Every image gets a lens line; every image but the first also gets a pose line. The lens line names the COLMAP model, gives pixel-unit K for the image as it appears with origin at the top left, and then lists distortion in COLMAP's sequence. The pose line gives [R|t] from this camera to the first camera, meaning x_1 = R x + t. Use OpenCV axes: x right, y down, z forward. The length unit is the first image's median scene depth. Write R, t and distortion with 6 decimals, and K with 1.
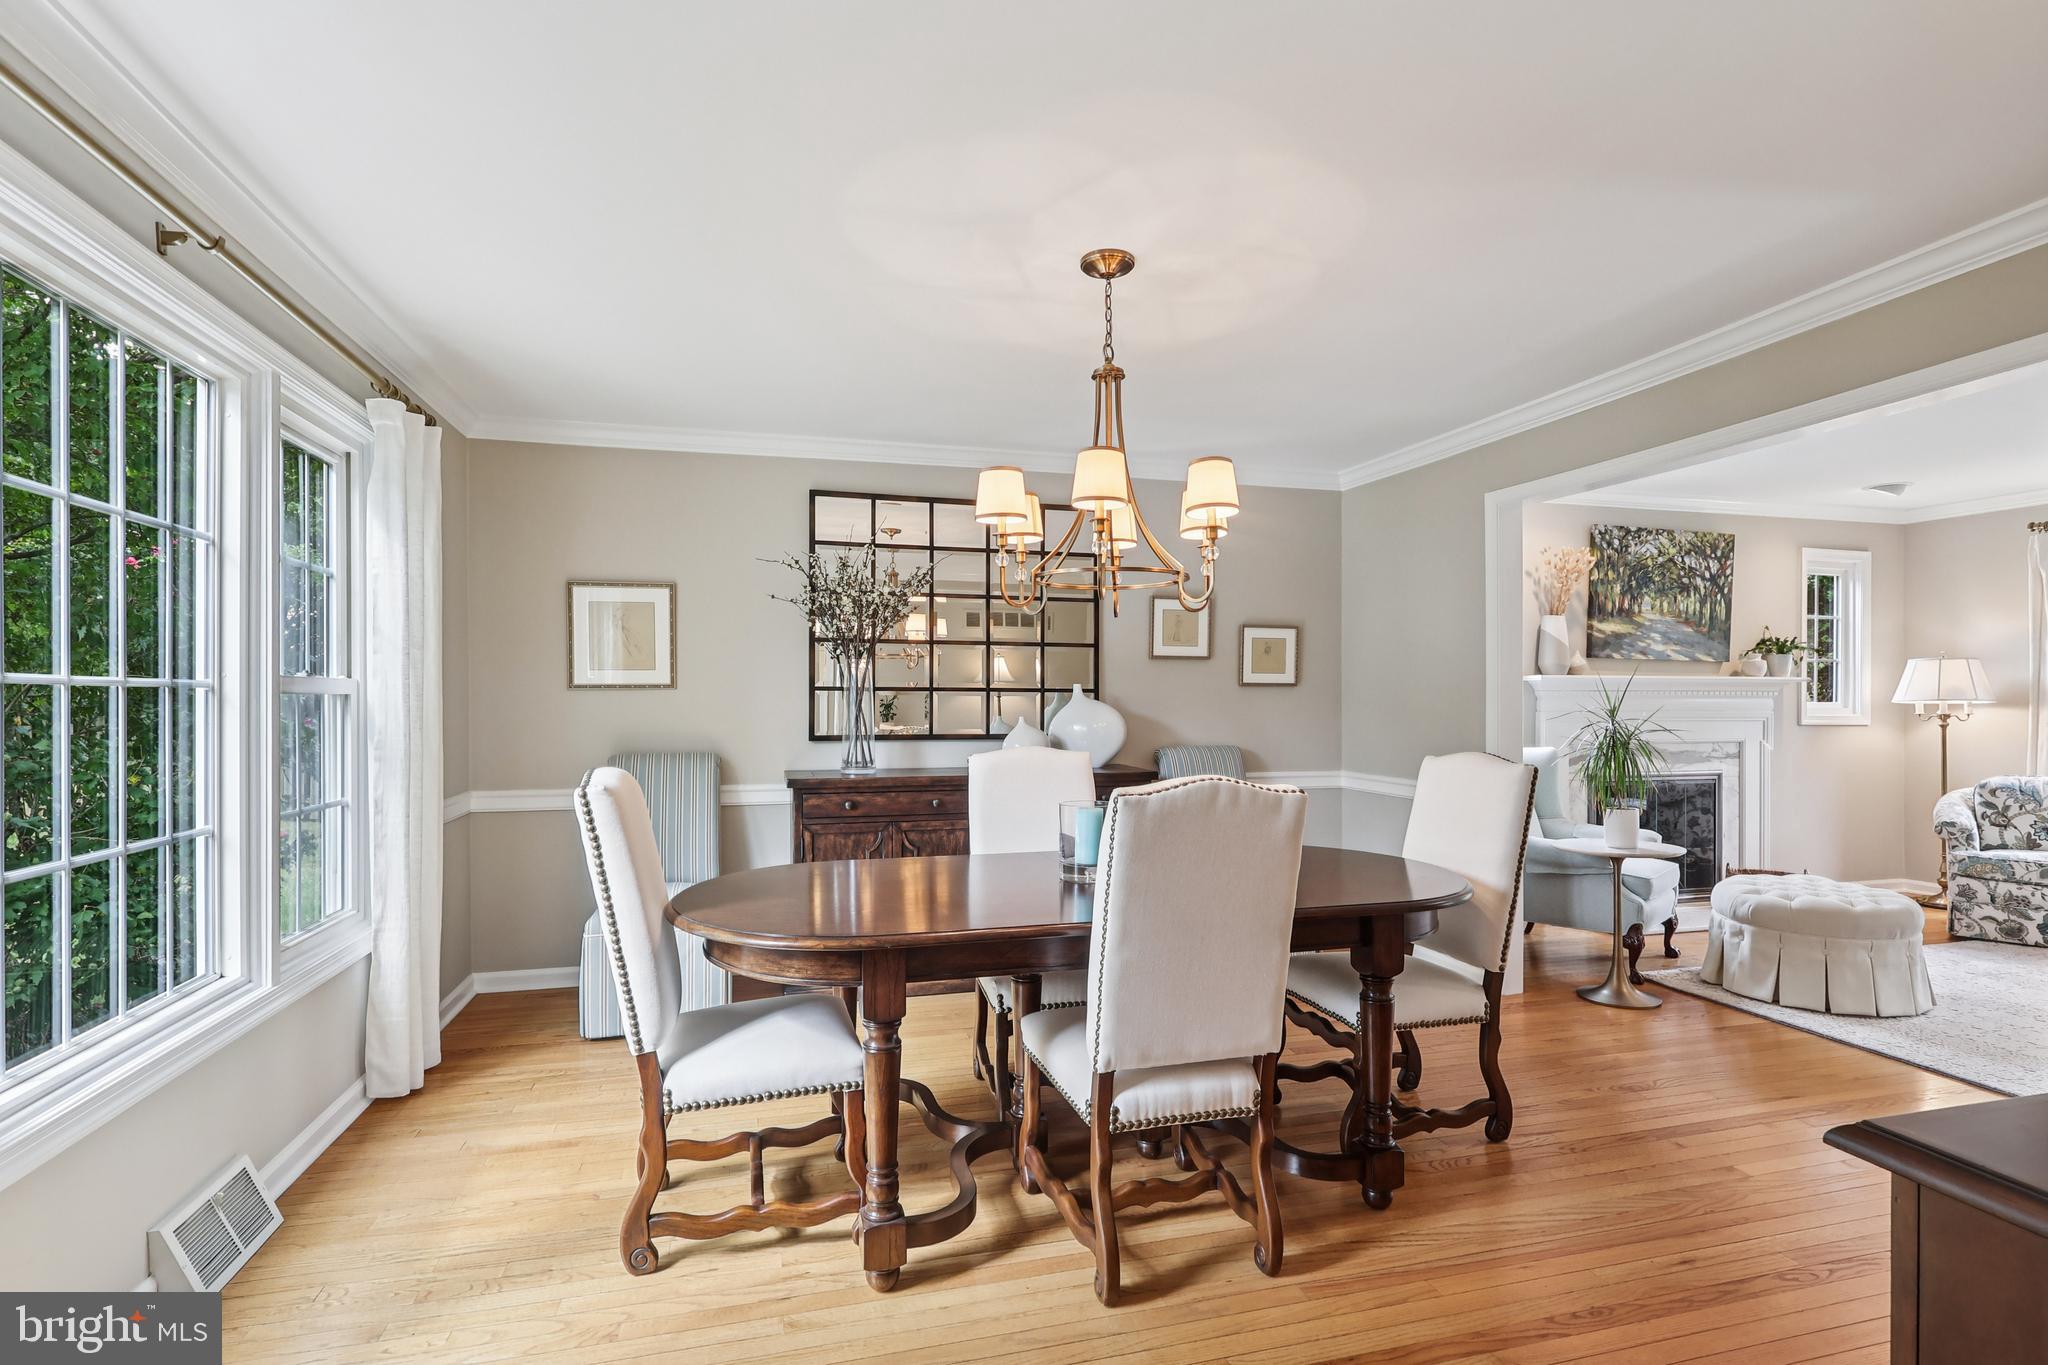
lens RADIAL K [[982.1, 0, 1028.0], [0, 982.1, 694.1], [0, 0, 1]] dist [-0.006199, 0.002840]
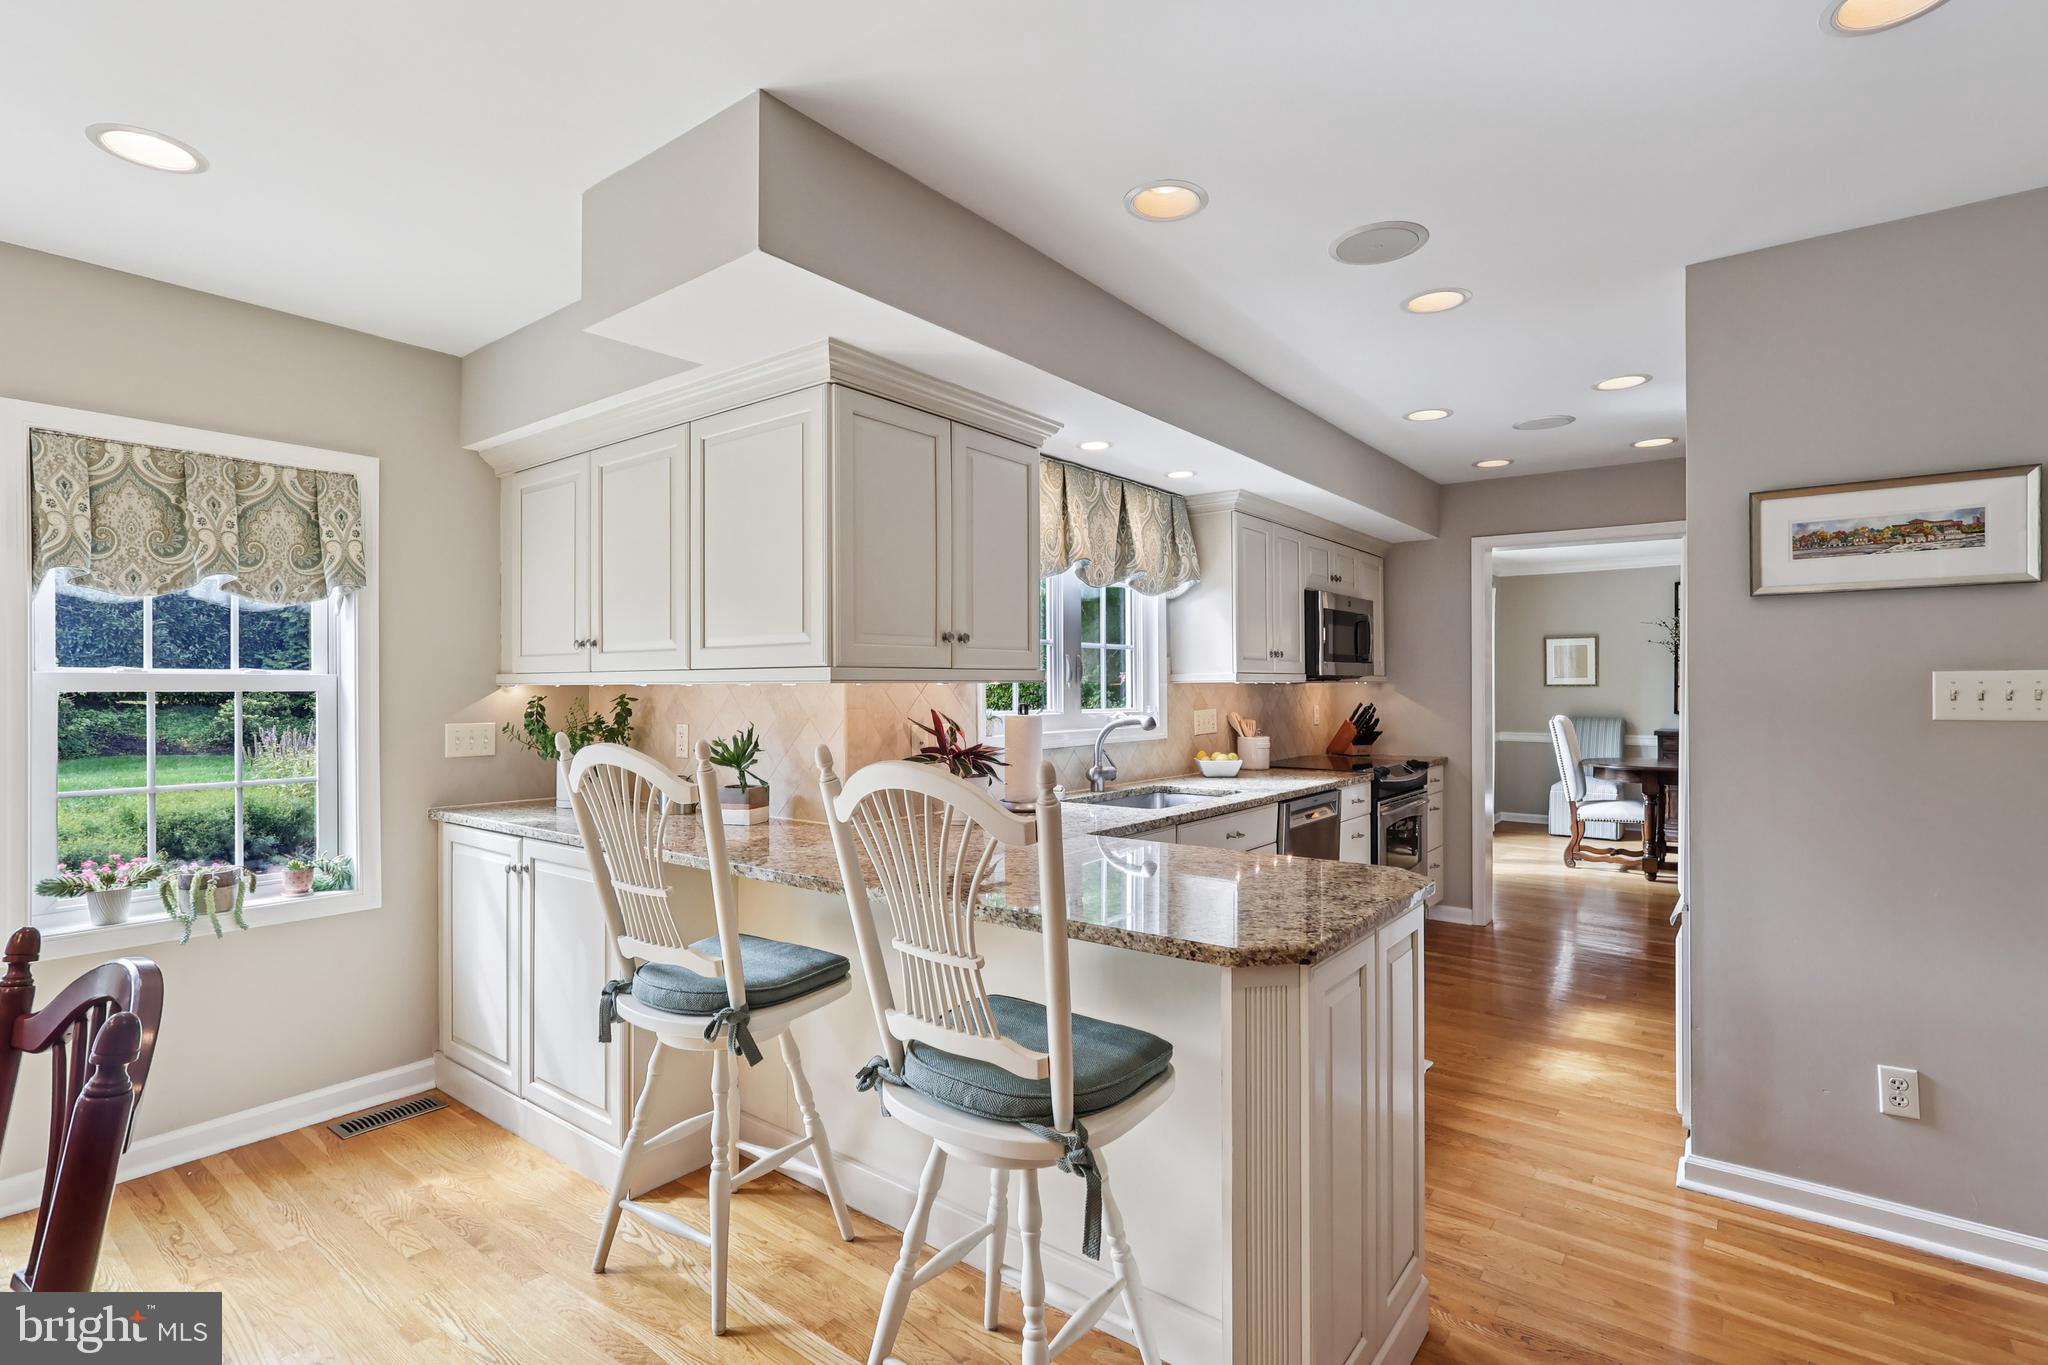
lens RADIAL K [[982.1, 0, 1033.6], [0, 982.1, 692.0], [0, 0, 1]] dist [-0.006199, 0.002840]
pose [[0.614596, 0.004691, -0.788828, 0.541469], [0.002197, 0.999968, 0.007658, -0.013830], [0.788839, -0.006440, 0.614566, -1.208473]]
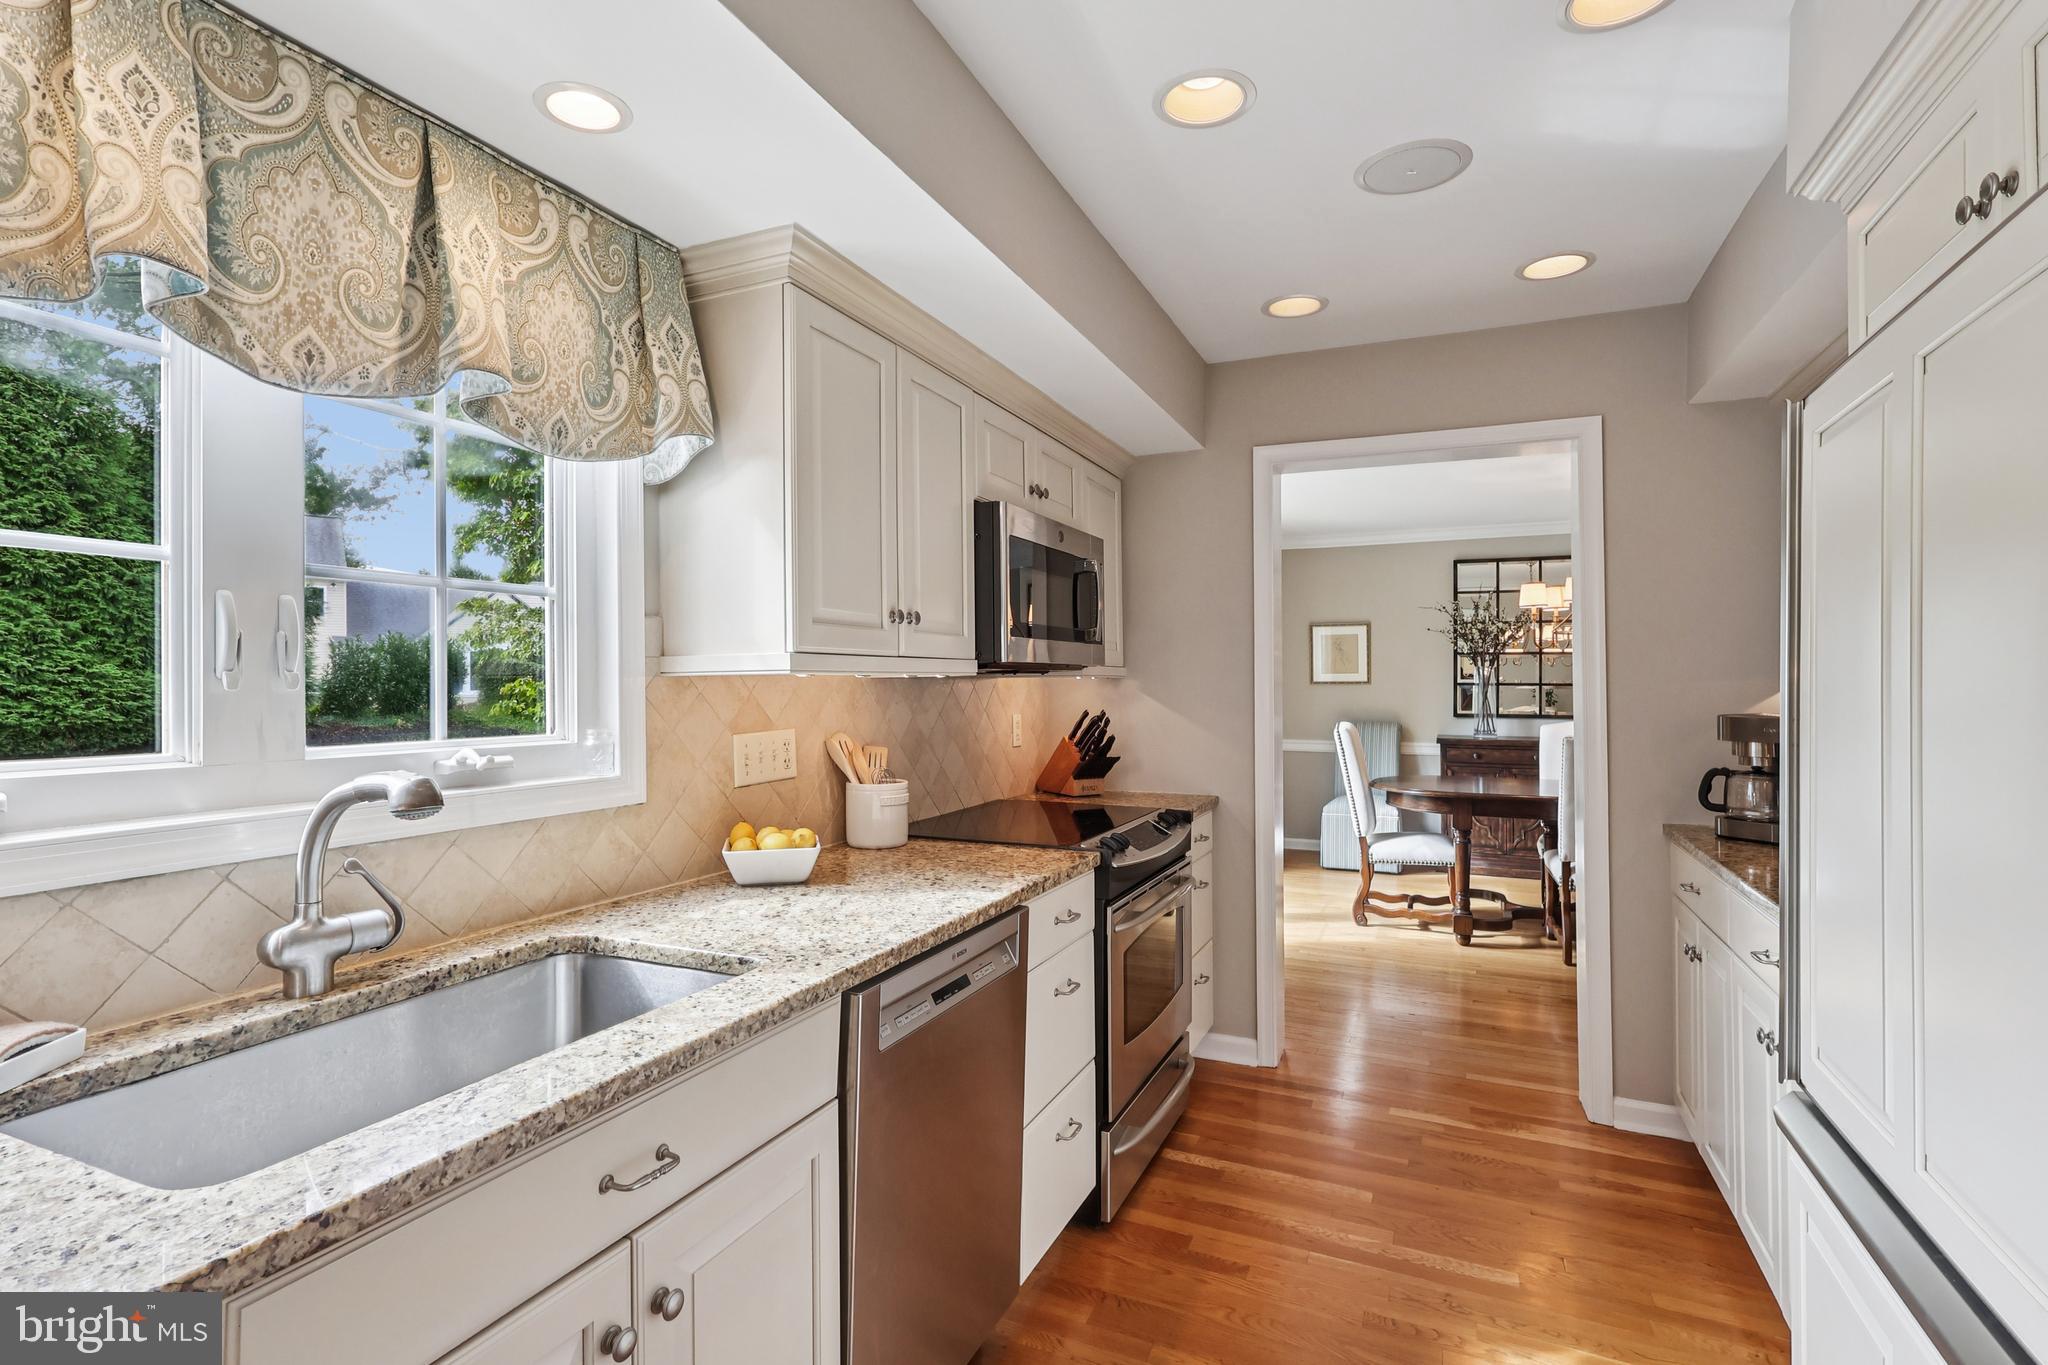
lens RADIAL K [[982.1, 0, 1032.7], [0, 982.1, 681.8], [0, 0, 1]] dist [-0.006199, 0.002840]
pose [[0.785293, -0.001358, -0.619123, 0.241756], [0.002042, 0.999998, 0.000397, -0.012456], [0.619121, -0.001576, 0.785294, -0.721225]]
